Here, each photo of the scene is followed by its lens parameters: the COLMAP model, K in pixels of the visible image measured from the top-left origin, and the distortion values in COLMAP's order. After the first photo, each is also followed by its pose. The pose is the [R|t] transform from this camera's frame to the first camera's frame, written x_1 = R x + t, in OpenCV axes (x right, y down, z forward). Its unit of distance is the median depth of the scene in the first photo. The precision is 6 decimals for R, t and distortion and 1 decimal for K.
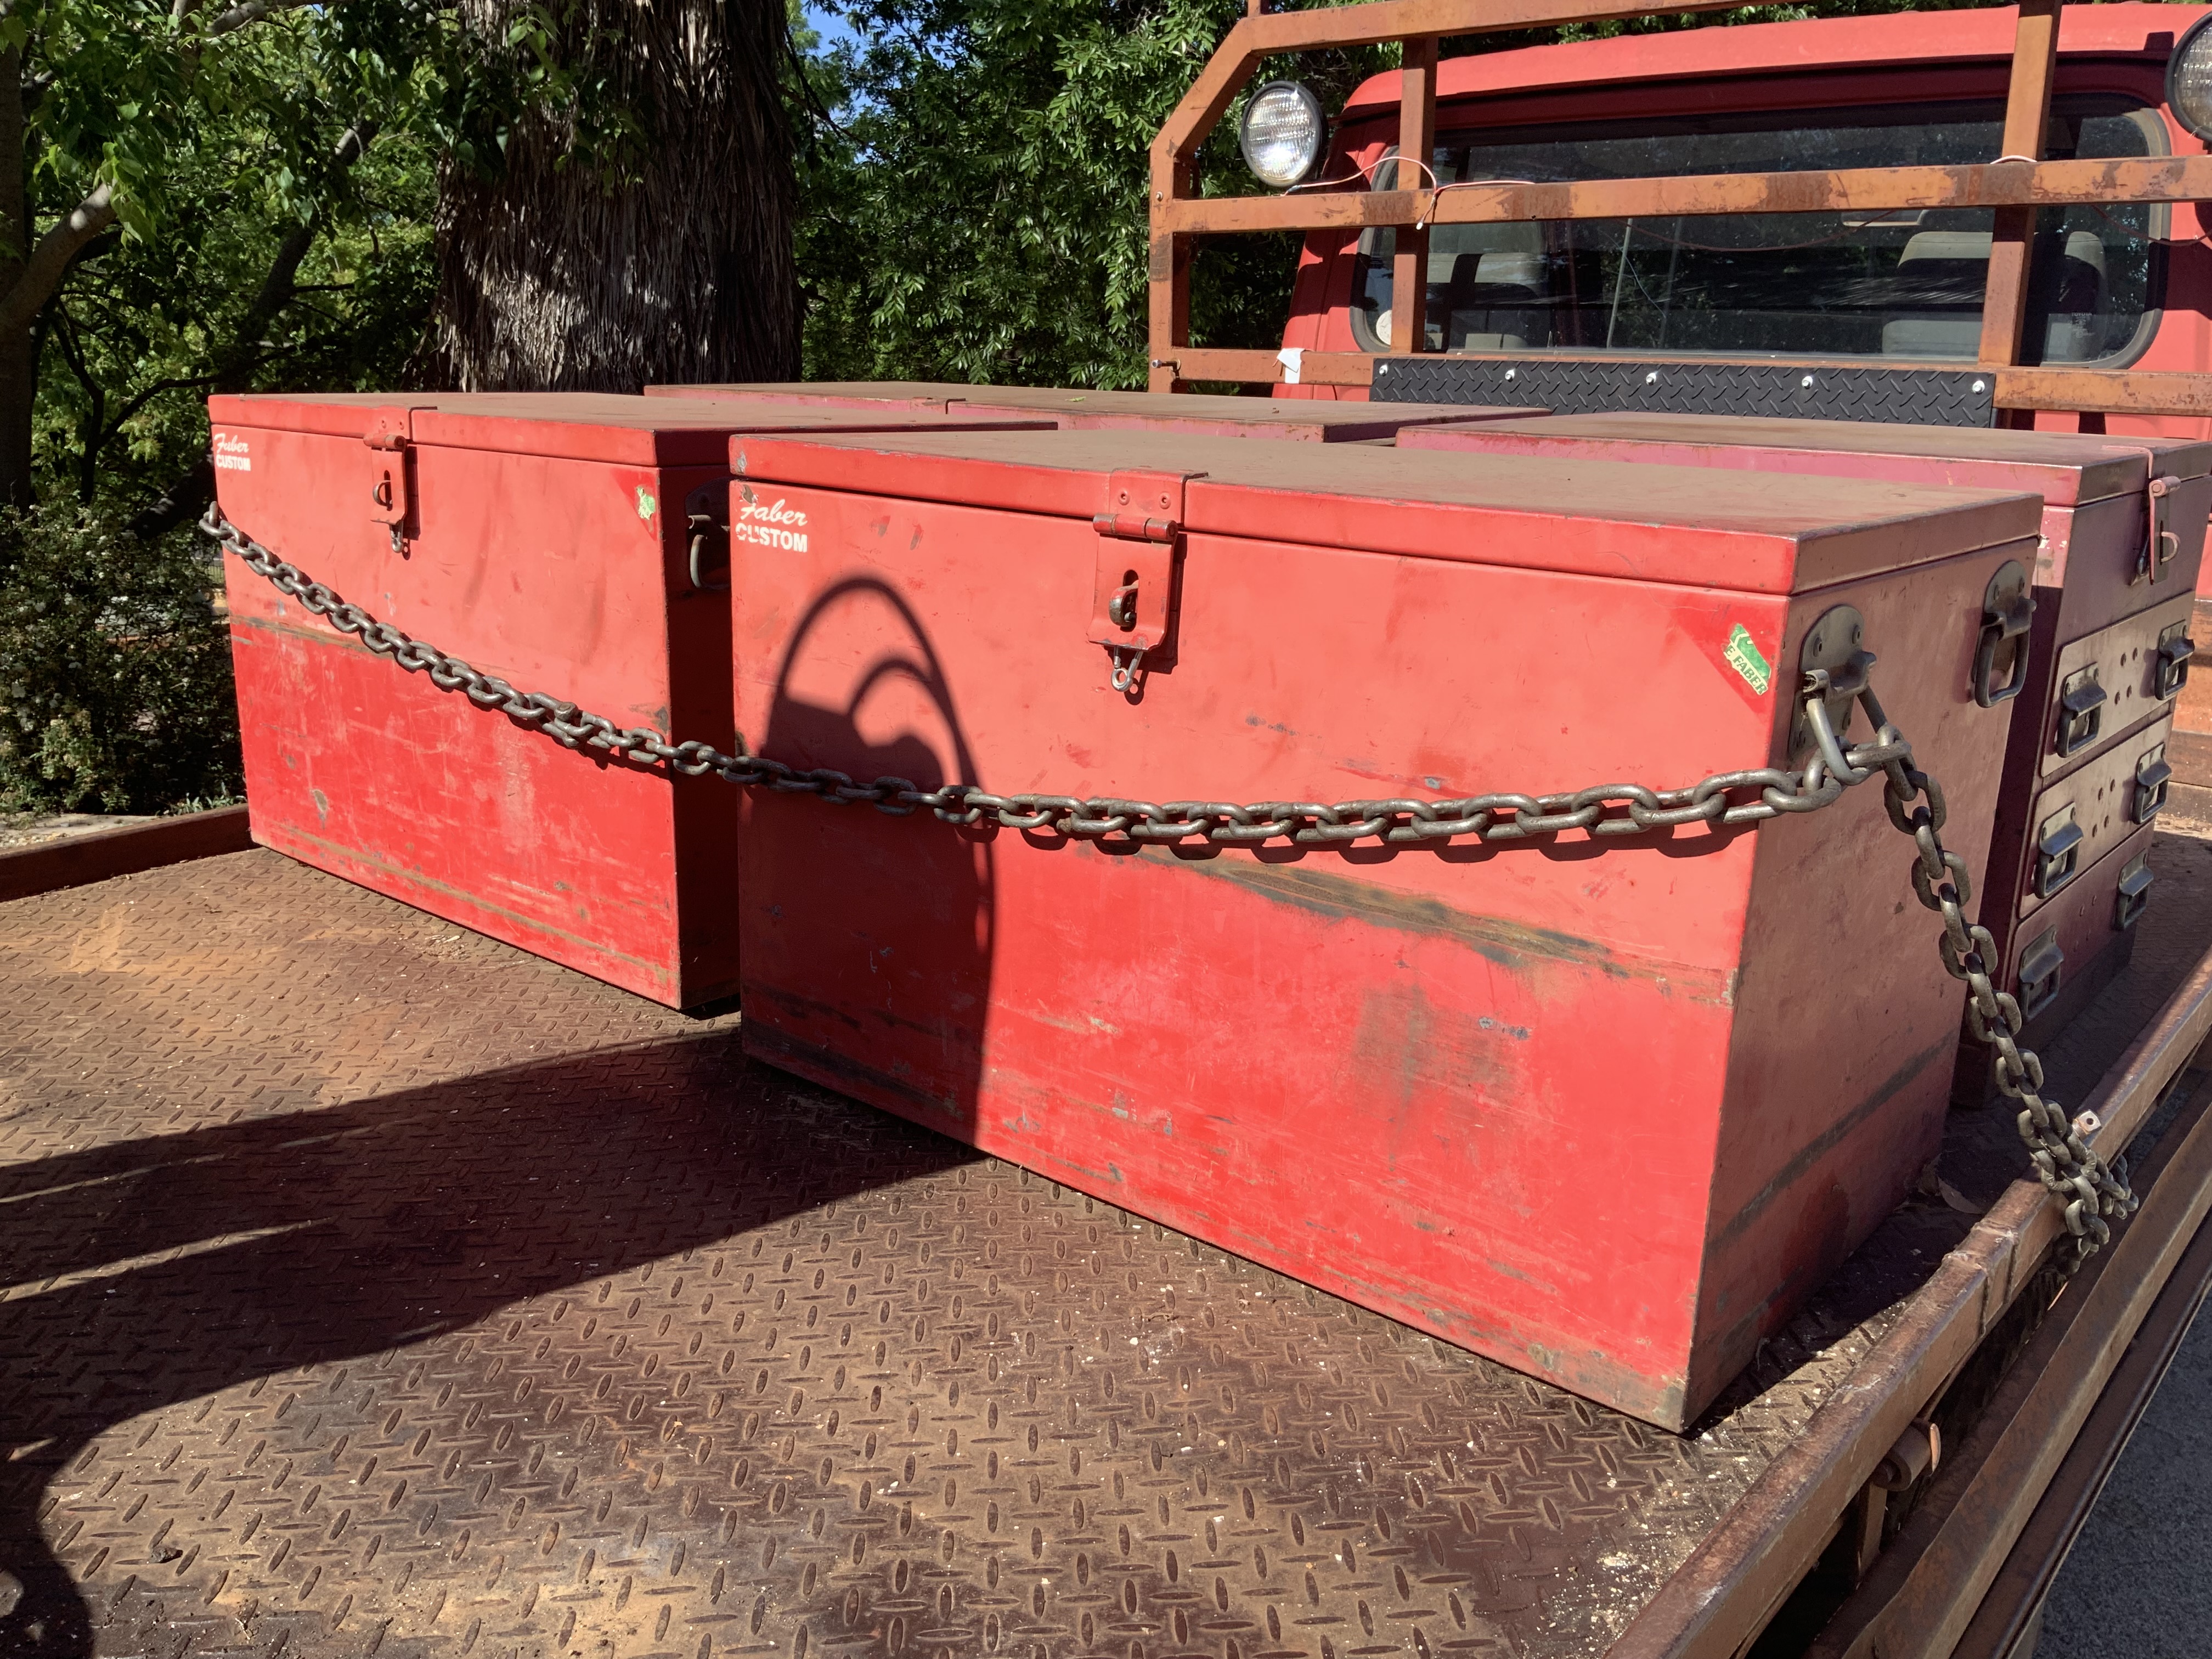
lens RADIAL K [[1853.4, 0, 1106.0], [0, 1853.4, 829.5], [0, 0, 1]] dist [0.007604, -0.020222]
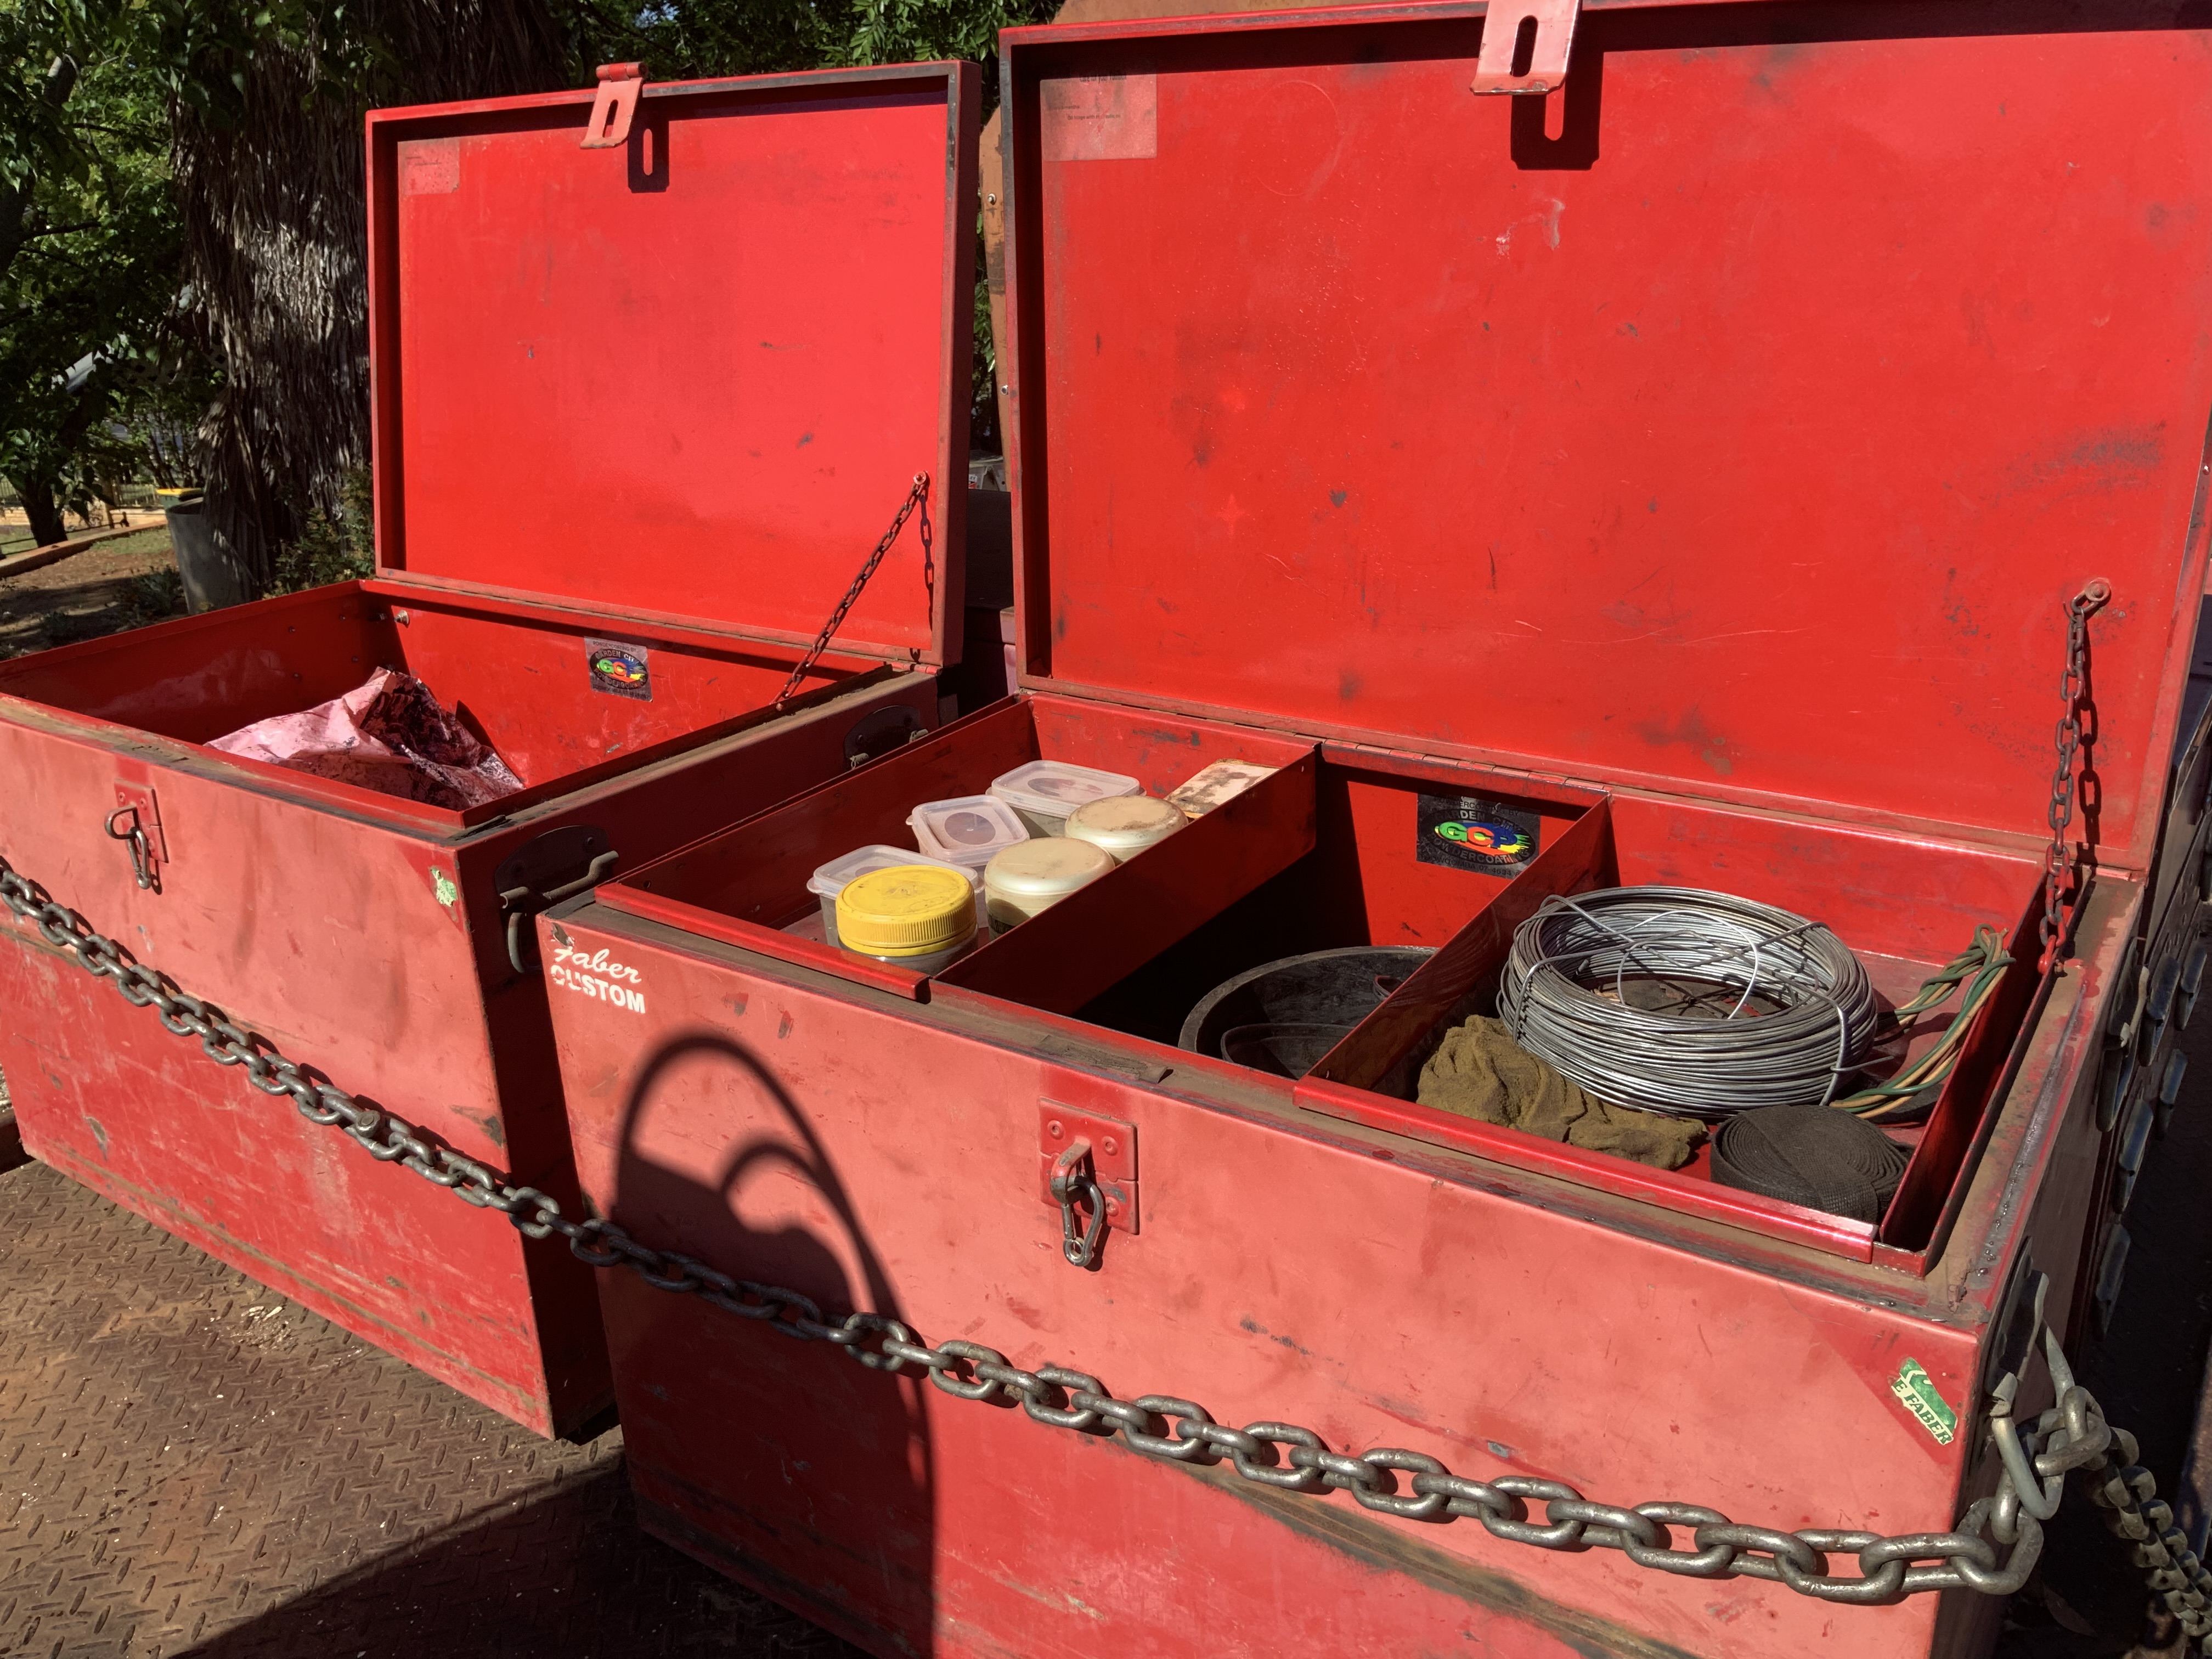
lens RADIAL K [[1952.9, 0, 1106.0], [0, 1952.9, 829.5], [0, 0, 1]] dist [-0.095677, 0.113146]
pose [[0.993145, -0.099678, 0.061046, -0.007537], [0.094774, 0.992395, 0.078546, -0.229840], [-0.068411, -0.072222, 0.995040, 0.138779]]
